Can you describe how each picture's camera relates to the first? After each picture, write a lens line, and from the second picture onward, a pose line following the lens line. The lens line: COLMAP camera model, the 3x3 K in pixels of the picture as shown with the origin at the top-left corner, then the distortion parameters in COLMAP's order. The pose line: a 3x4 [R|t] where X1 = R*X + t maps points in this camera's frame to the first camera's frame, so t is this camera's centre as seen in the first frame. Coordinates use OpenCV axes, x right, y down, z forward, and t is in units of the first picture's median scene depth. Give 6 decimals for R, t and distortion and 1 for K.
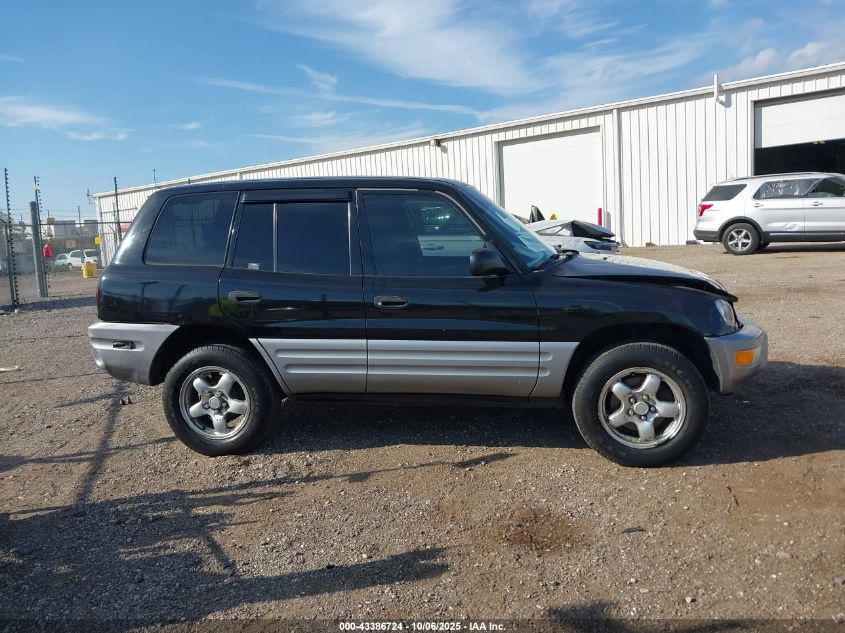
lens RADIAL K [[676.9, 0, 422.1], [0, 676.9, 312.4], [0, 0, 1]] dist [0.018530, -0.012094]
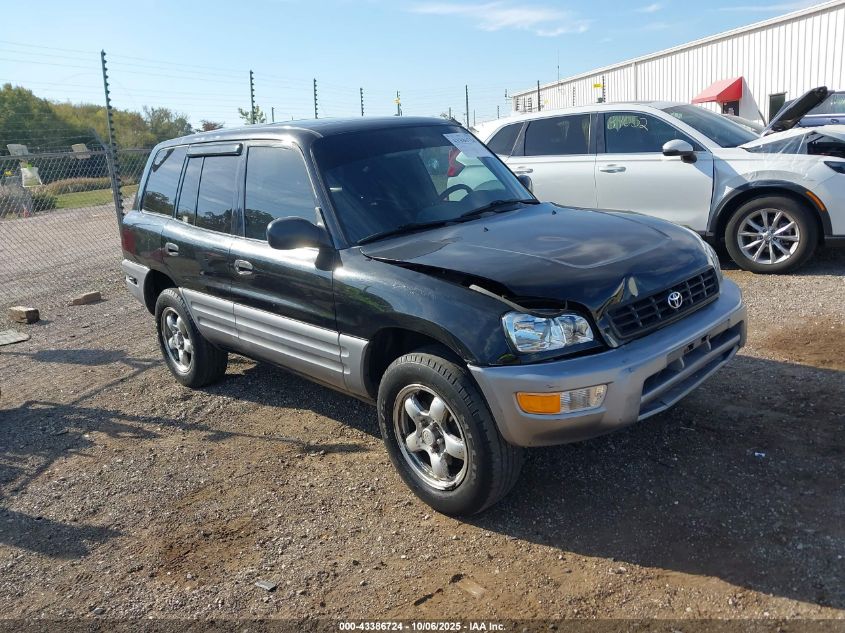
lens RADIAL K [[676.9, 0, 422.3], [0, 676.9, 318.7], [0, 0, 1]] dist [0.018530, -0.012094]
pose [[0.801315, 0.130862, -0.583755, 0.703257], [-0.034337, 0.984234, 0.173505, -0.112560], [0.597257, -0.118987, 0.793175, 0.393997]]
